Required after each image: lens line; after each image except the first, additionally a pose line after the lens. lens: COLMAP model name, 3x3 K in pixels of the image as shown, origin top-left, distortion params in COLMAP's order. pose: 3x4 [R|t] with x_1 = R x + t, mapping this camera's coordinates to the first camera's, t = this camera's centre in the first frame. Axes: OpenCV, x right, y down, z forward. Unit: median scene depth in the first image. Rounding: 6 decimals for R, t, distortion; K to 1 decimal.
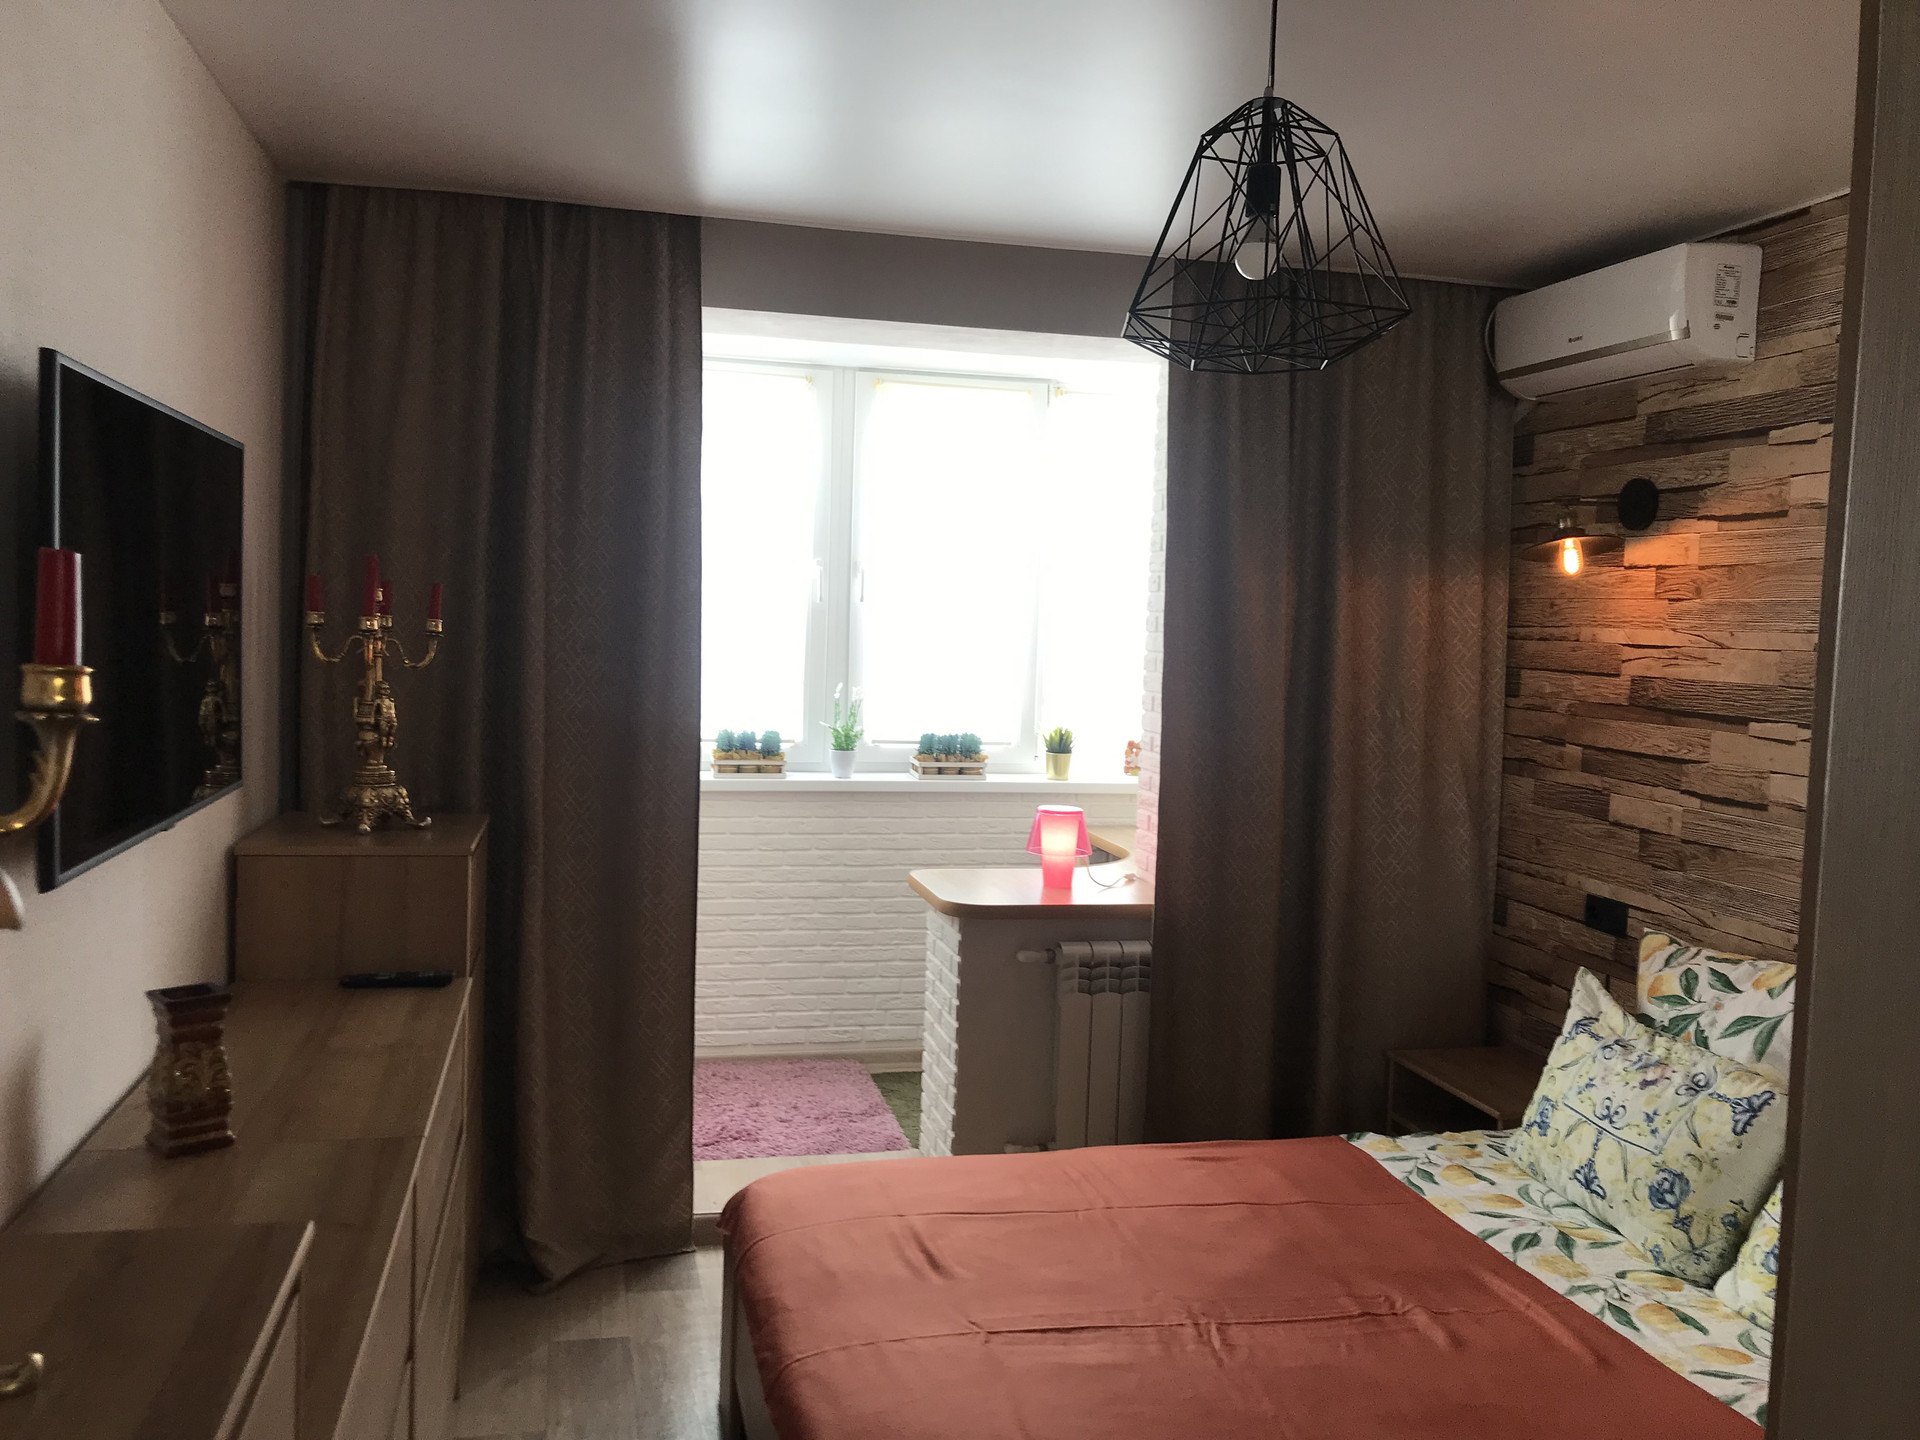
lens RADIAL K [[1580.0, 0, 960.0], [0, 1580.0, 720.0], [0, 0, 1]] dist [0.107181, 0.000284]
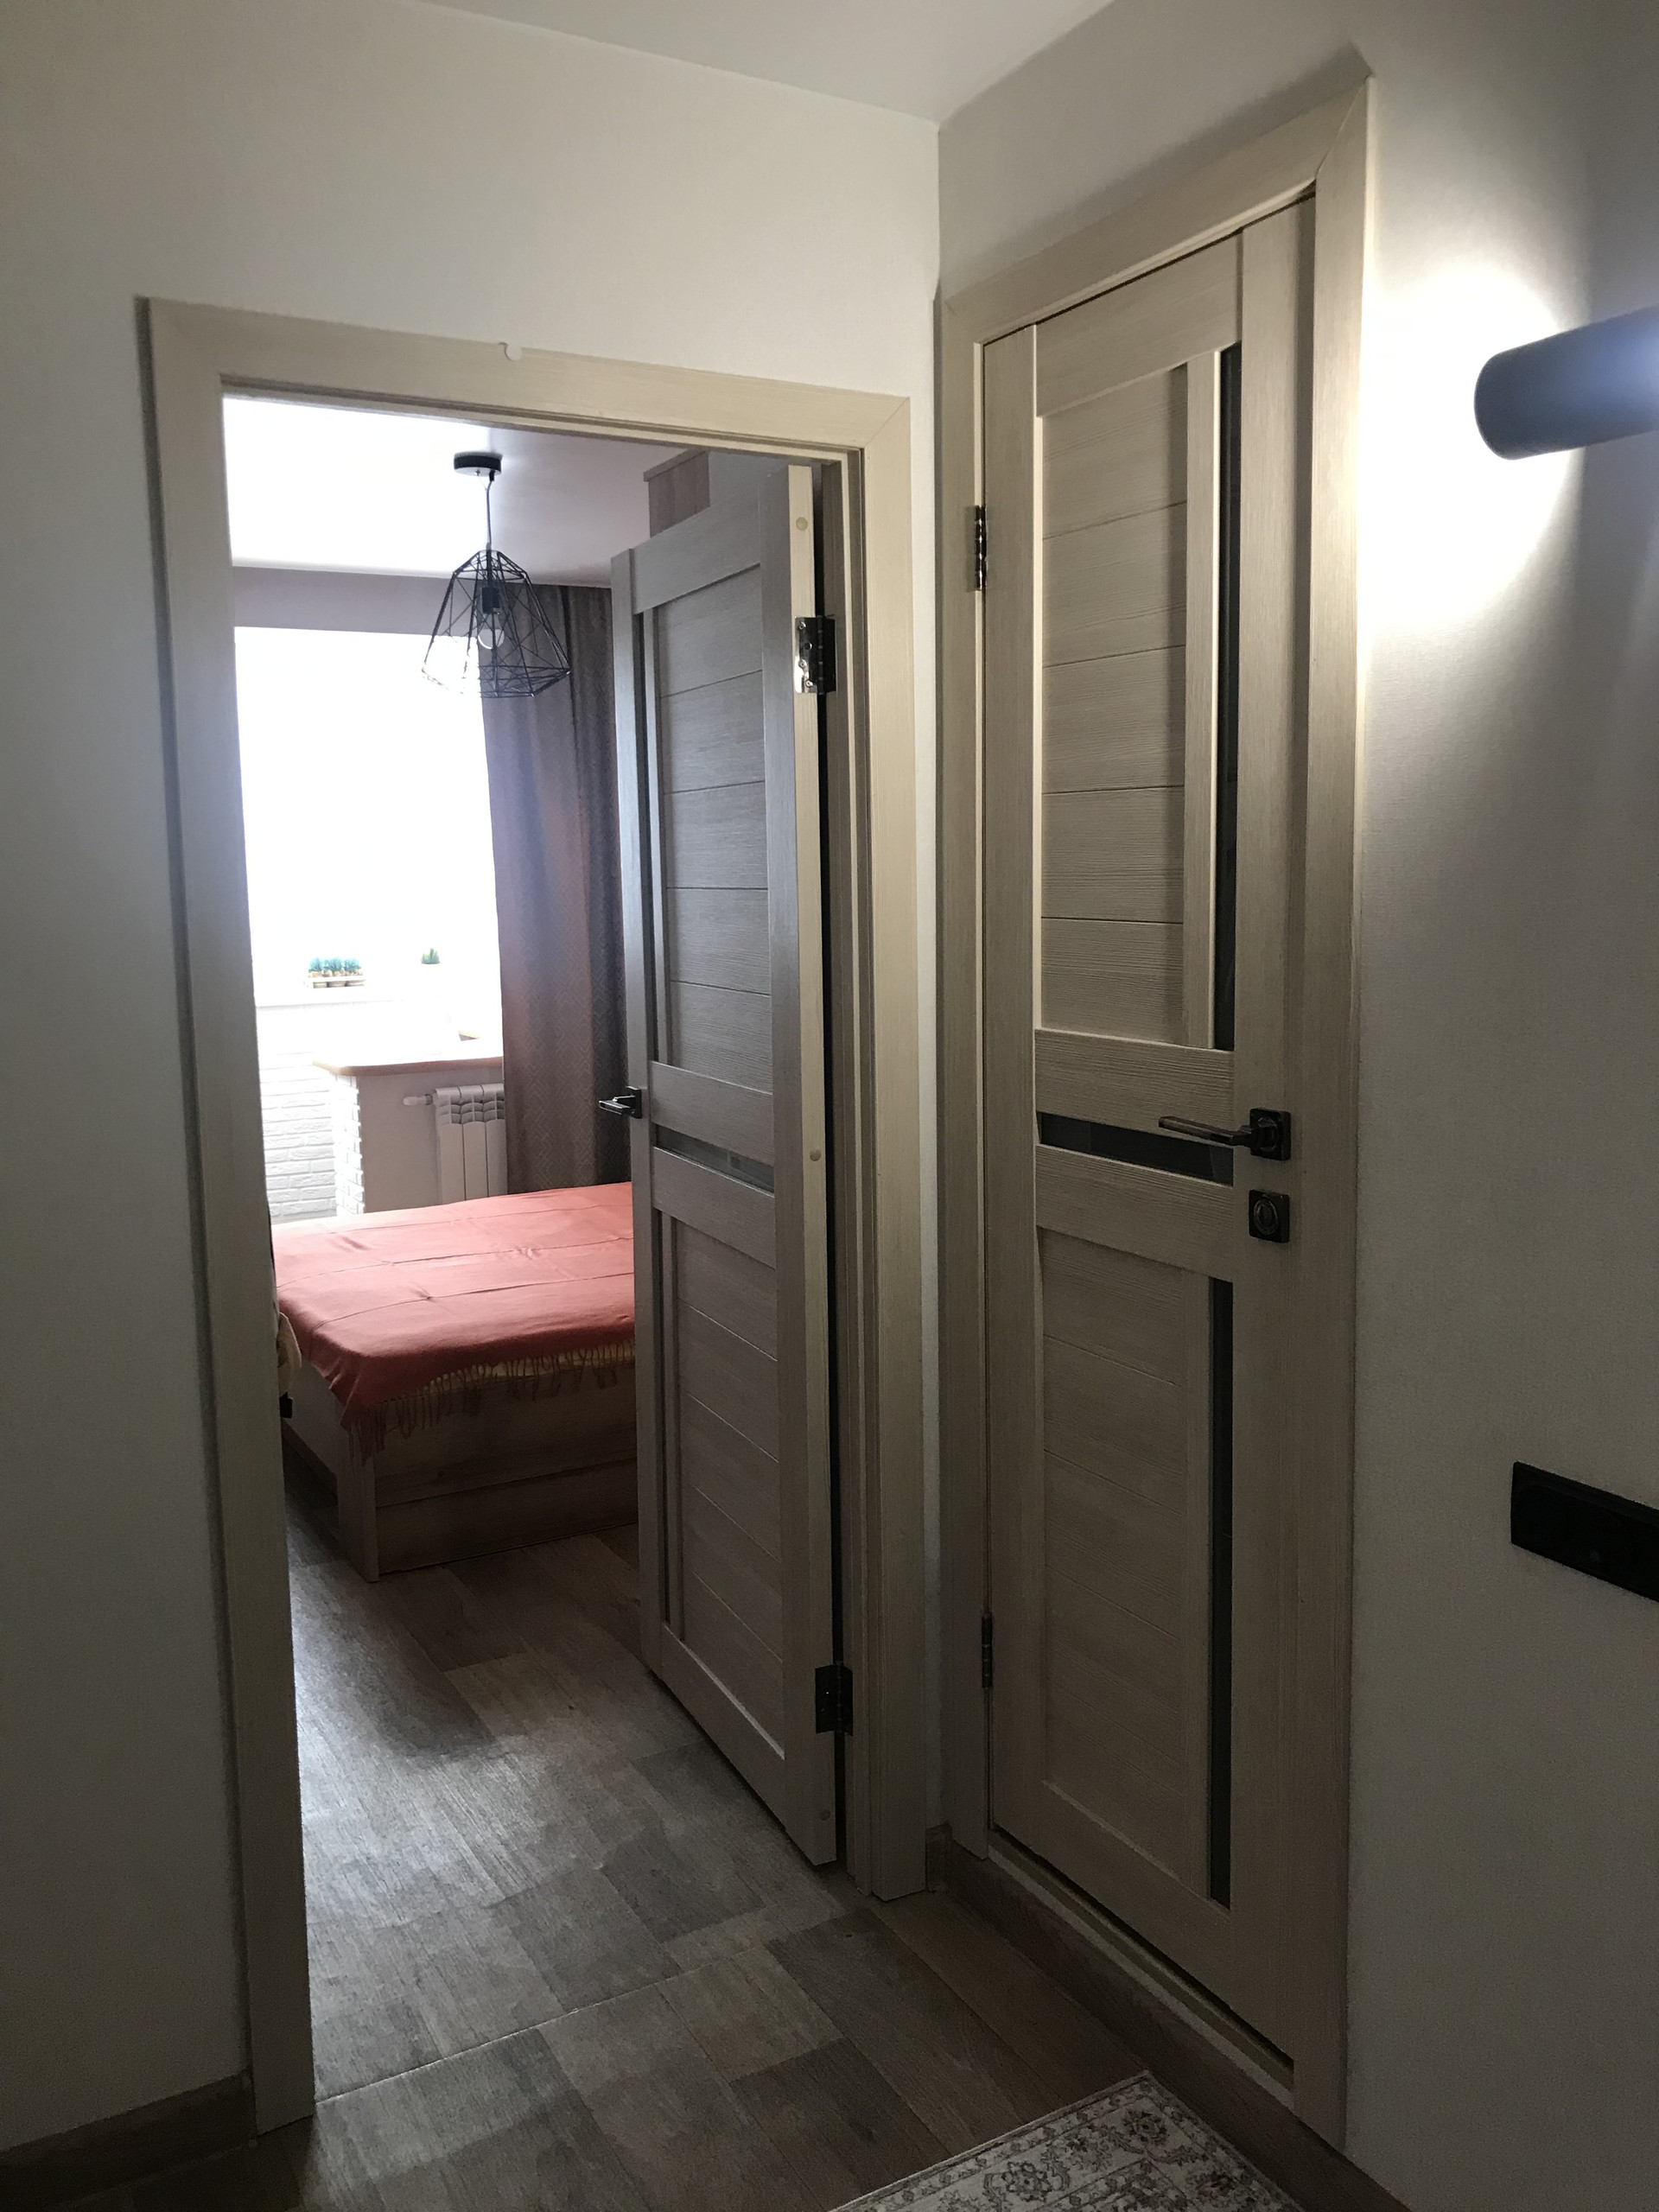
lens RADIAL K [[1820.3, 0, 829.5], [0, 1820.3, 1106.0], [0, 0, 1]] dist [0.107181, 0.000284]
pose [[0.963776, -0.078802, 0.254804, -0.011537], [0.062005, 0.995380, 0.073305, 0.061708], [-0.259404, -0.054850, 0.964210, -0.592052]]
